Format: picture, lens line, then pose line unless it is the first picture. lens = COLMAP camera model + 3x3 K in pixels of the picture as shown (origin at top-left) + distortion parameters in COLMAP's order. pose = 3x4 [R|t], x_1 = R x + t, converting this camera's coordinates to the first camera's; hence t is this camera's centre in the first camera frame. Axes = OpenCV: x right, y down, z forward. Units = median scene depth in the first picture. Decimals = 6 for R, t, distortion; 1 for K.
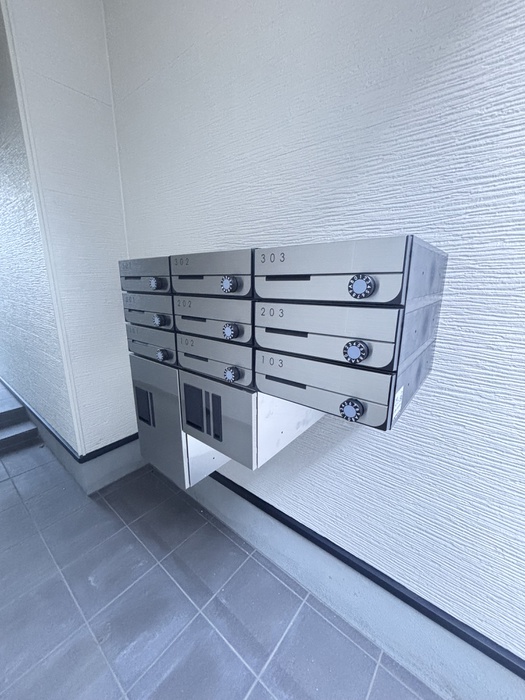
lens RADIAL K [[281.0, 0, 267.2], [0, 281.0, 351.4], [0, 0, 1]] dist [-0.000714, -0.000763]
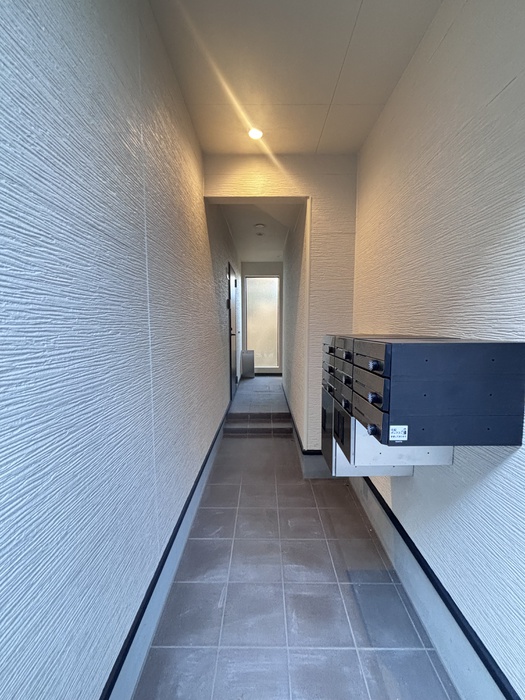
lens RADIAL K [[281.0, 0, 261.9], [0, 281.0, 348.0], [0, 0, 1]] dist [-0.000714, -0.000763]
pose [[0.616883, 0.052402, -0.785308, 0.522993], [-0.183550, 0.979847, -0.078801, -0.018189], [0.765353, 0.192755, 0.614069, -0.330051]]
